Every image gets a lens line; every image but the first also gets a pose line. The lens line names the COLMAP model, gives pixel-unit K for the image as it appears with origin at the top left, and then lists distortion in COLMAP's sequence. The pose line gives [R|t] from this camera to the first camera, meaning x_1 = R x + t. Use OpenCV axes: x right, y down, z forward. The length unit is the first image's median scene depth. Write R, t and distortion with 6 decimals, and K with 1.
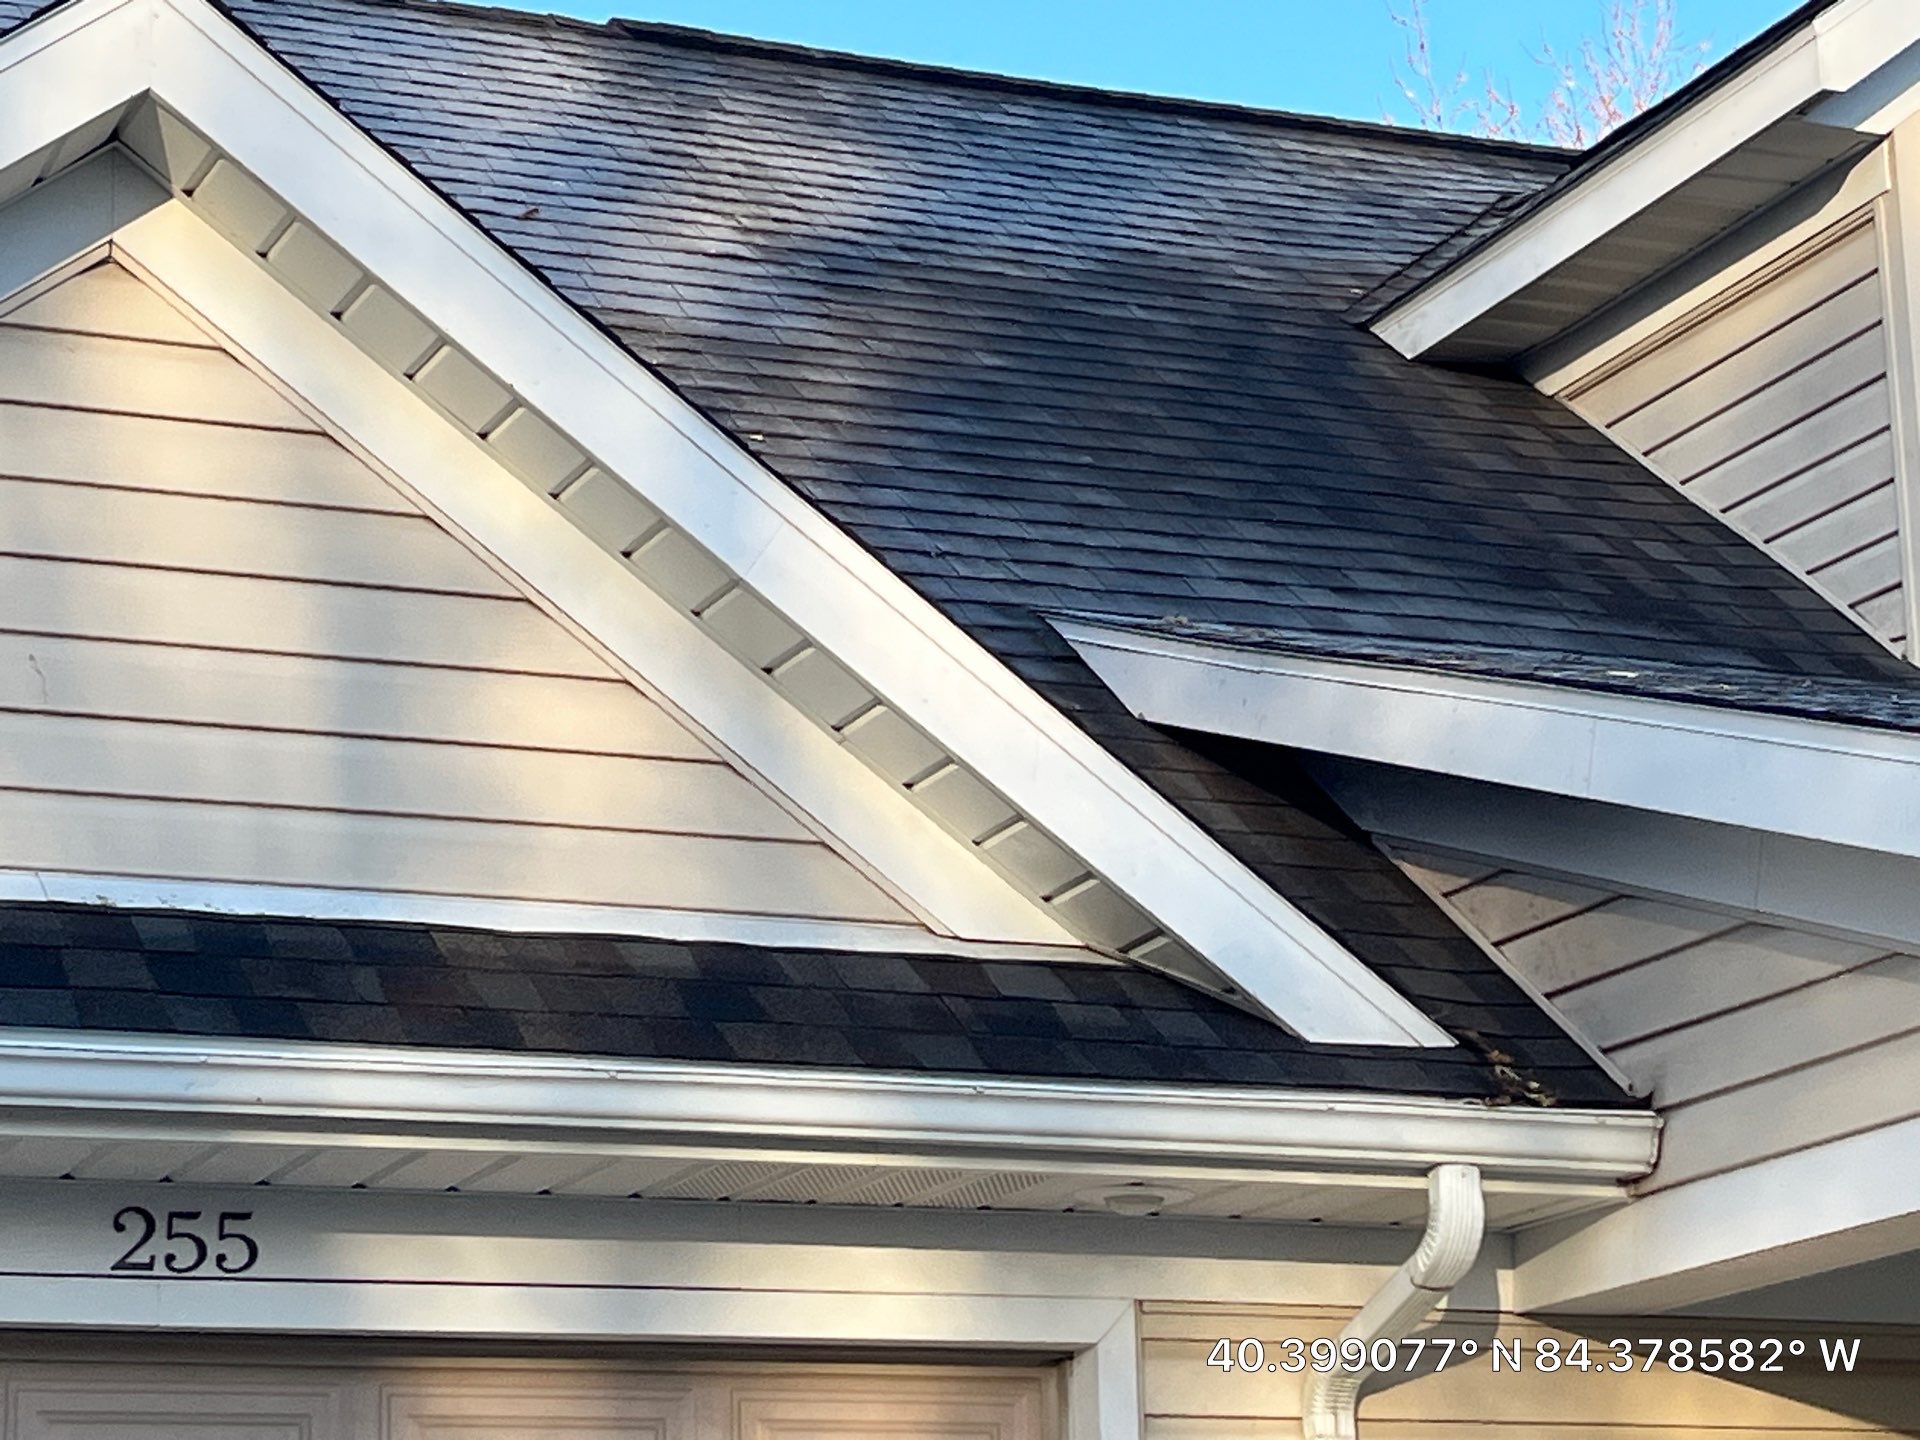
lens RADIAL K [[4485.5, 0, 911.1], [0, 4485.5, 701.3], [0, 0, 1]] dist [0.108124, 0.000000]
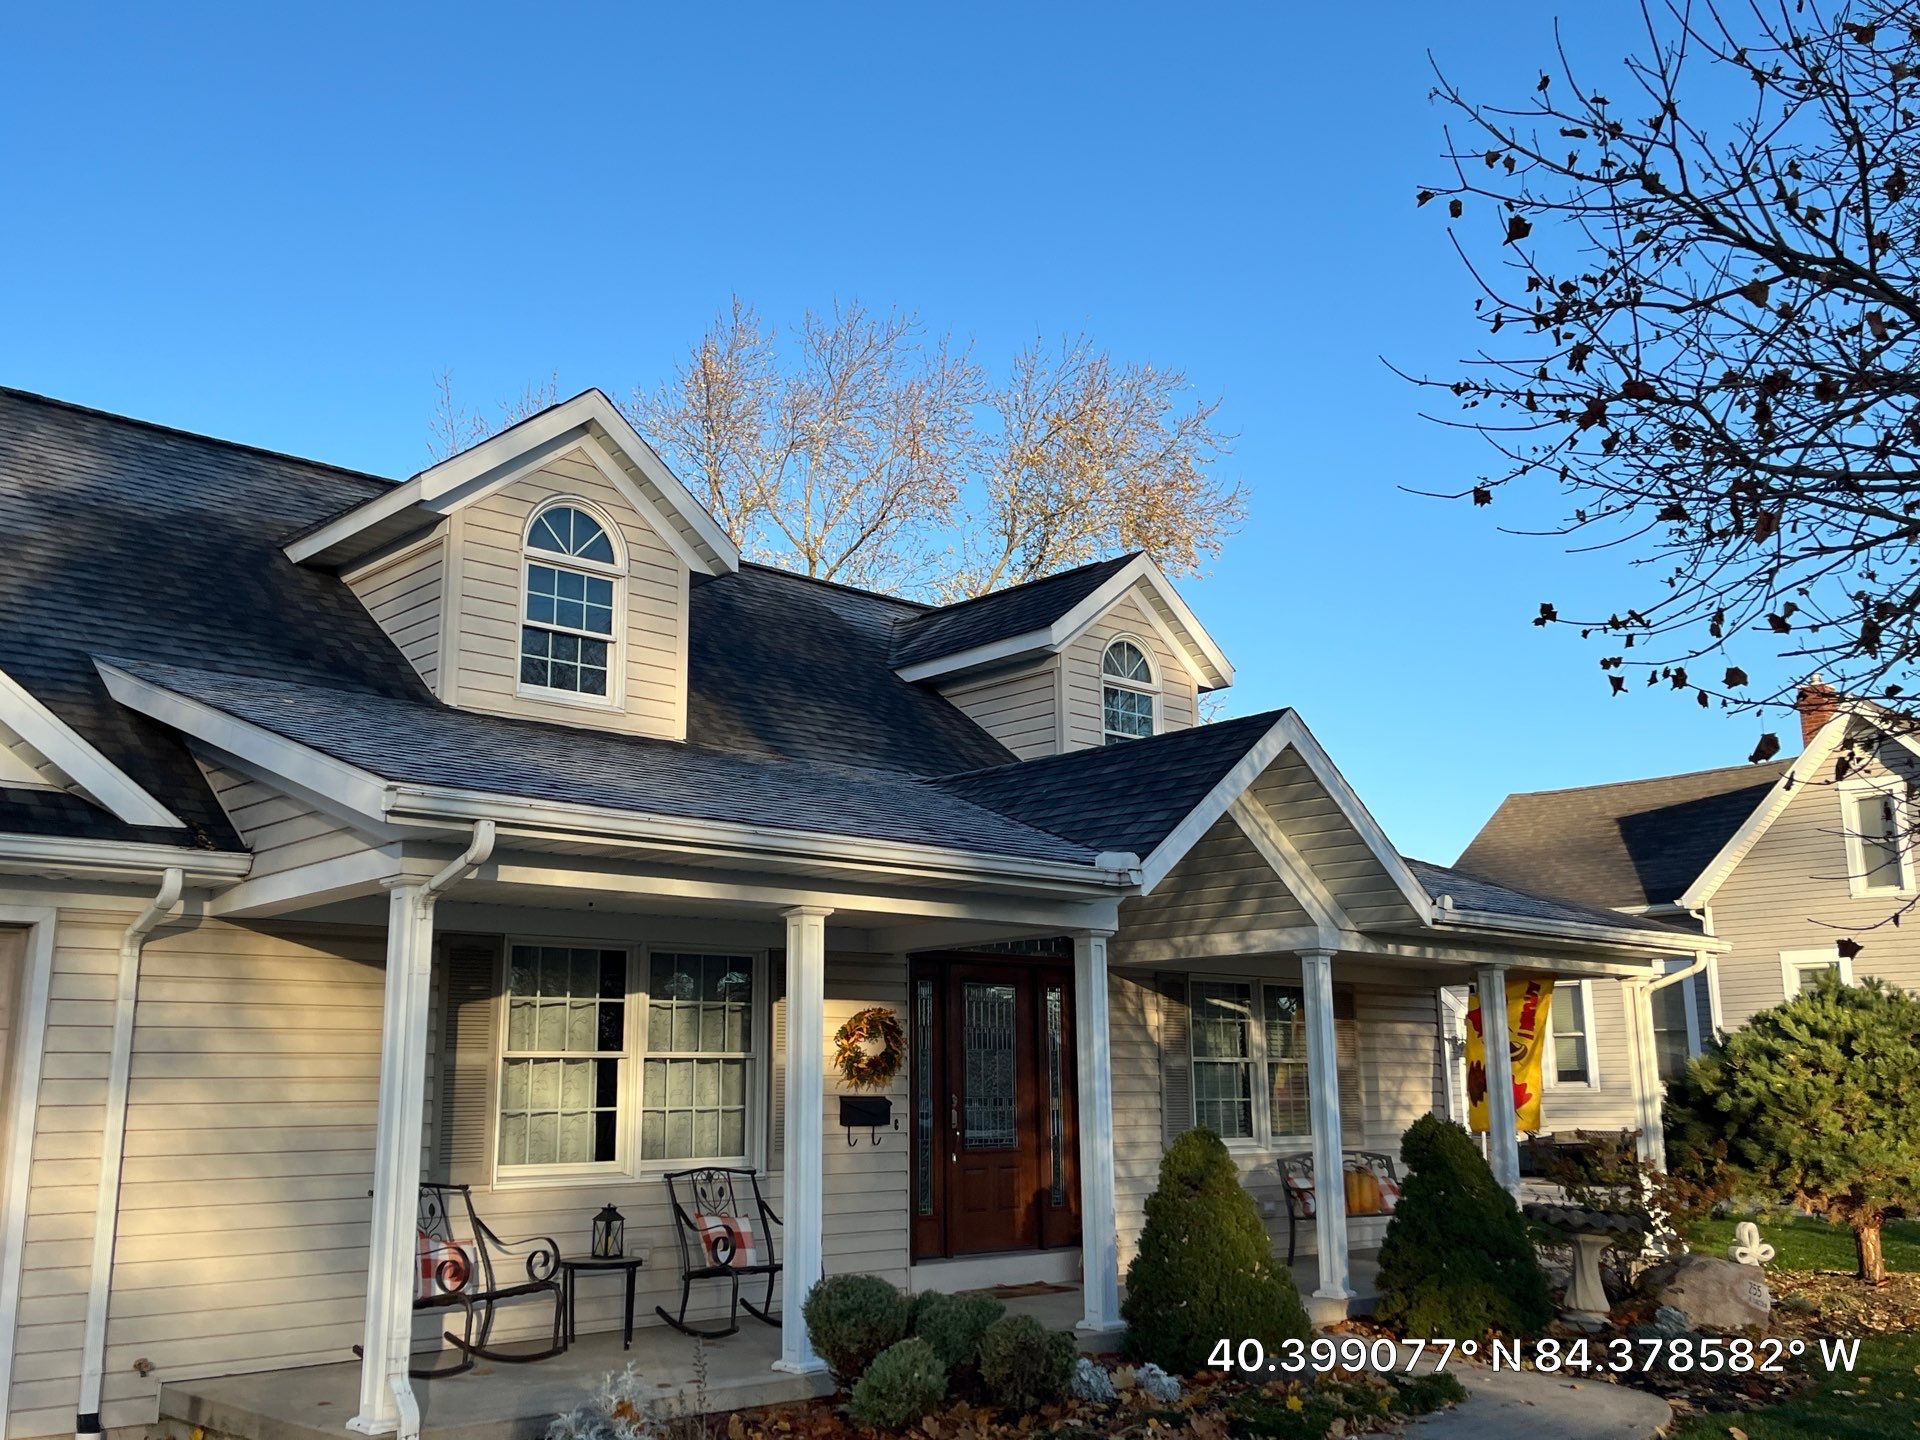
lens RADIAL K [[1758.3, 0, 952.1], [0, 1758.3, 724.5], [0, 0, 1]] dist [0.030616, 0.000000]
pose [[0.930760, 0.085964, 0.355381, 0.165103], [-0.102090, 0.994413, 0.026838, -0.071958], [-0.351088, -0.061261, 0.934336, -0.259654]]
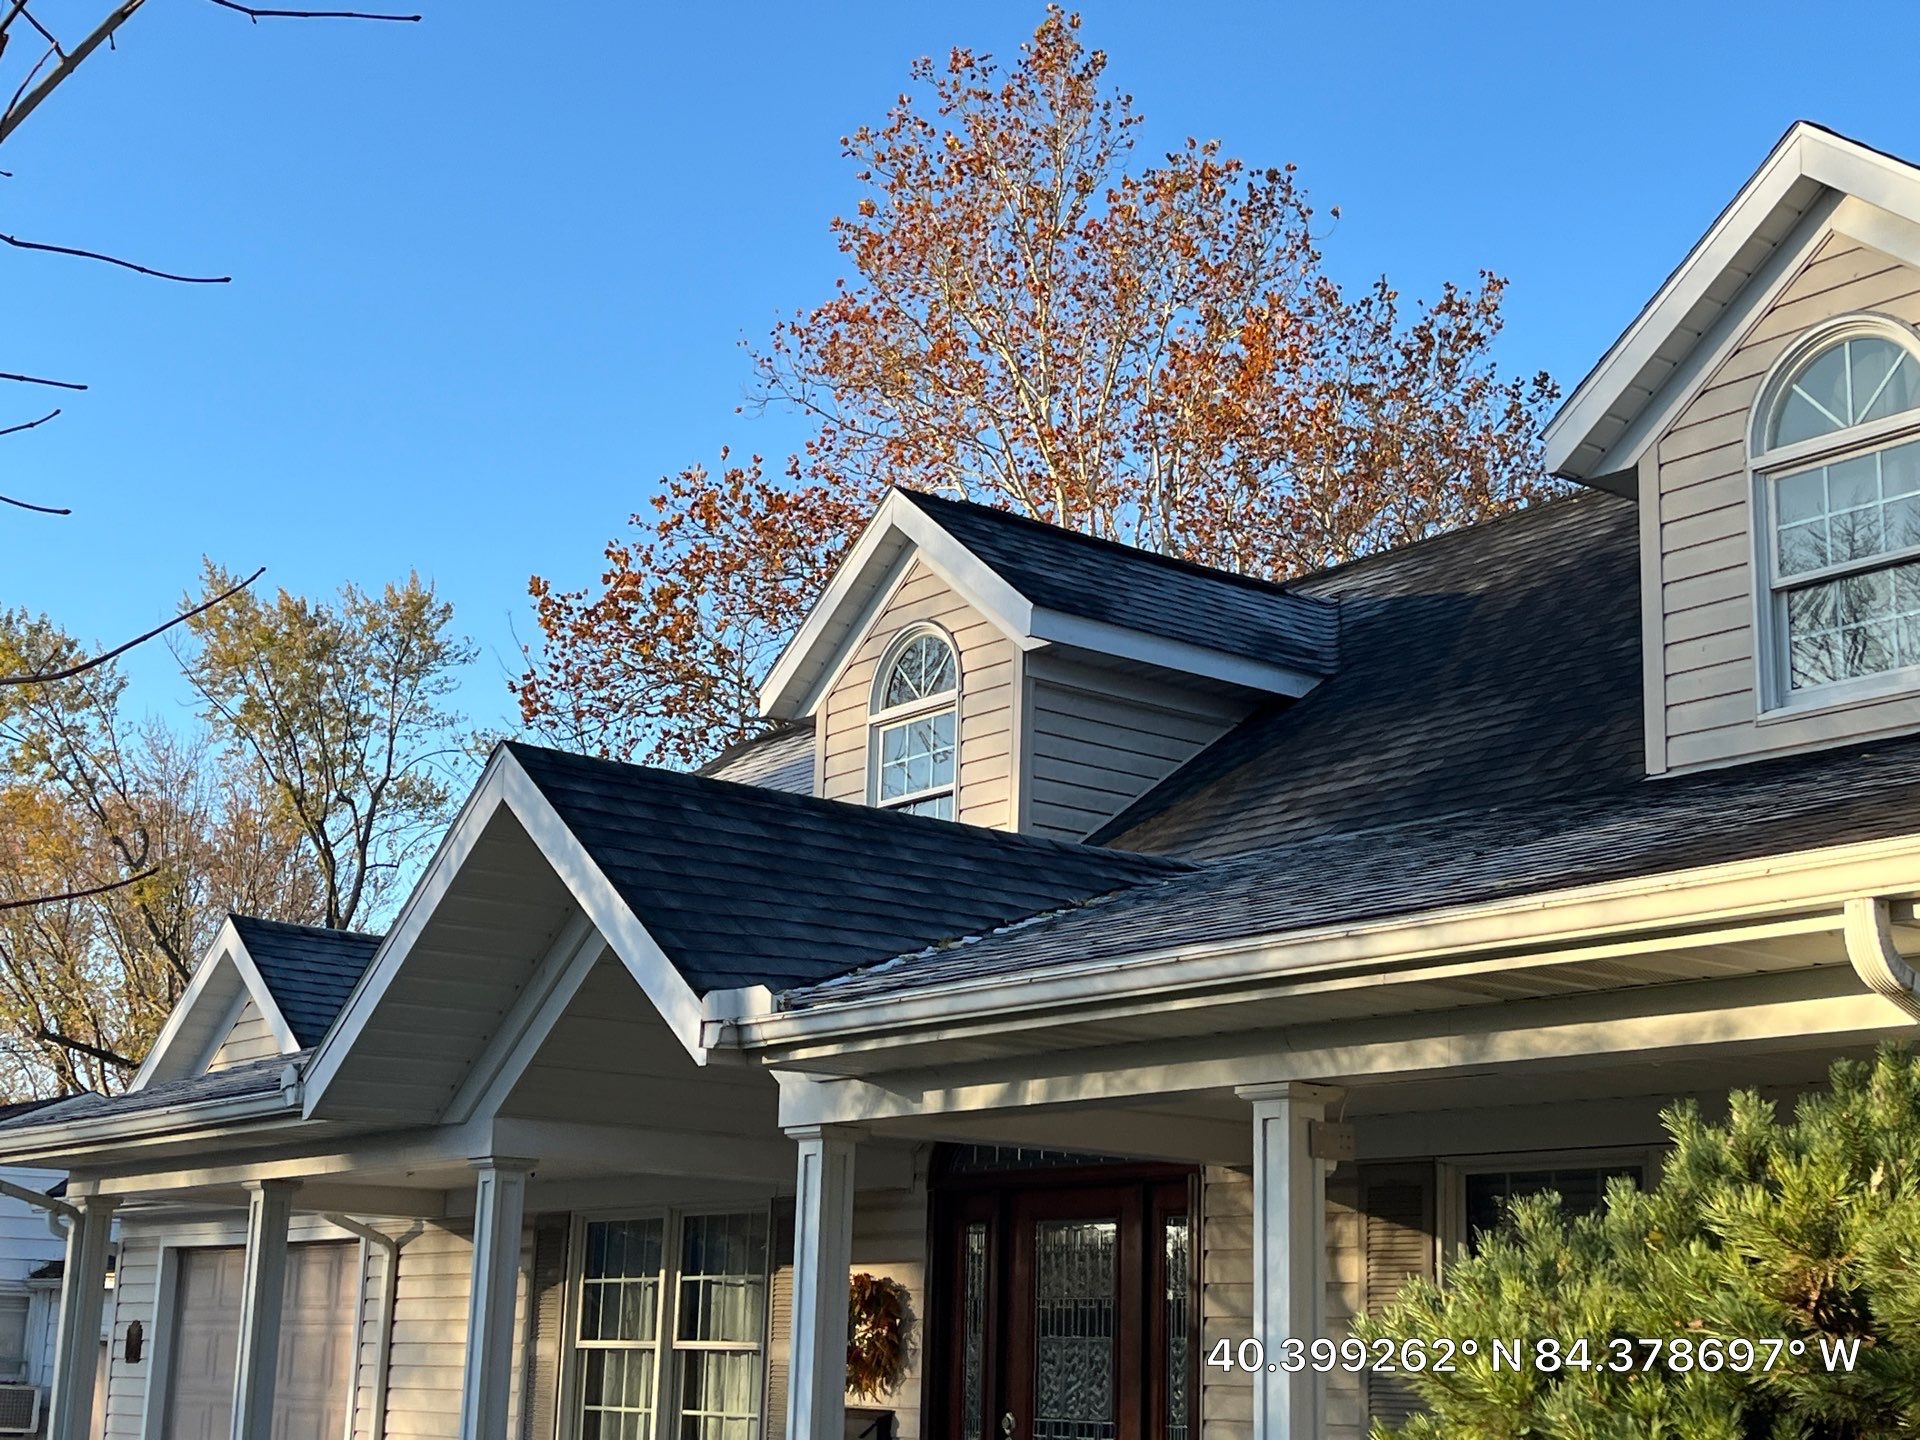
lens RADIAL K [[2791.2, 0, 914.7], [0, 2791.2, 735.3], [0, 0, 1]] dist [0.054421, 0.000000]
pose [[0.291496, -0.181284, -0.939237, 1.548999], [0.215679, 0.969050, -0.120101, 0.068868], [0.931940, -0.167564, 0.321573, 0.469685]]
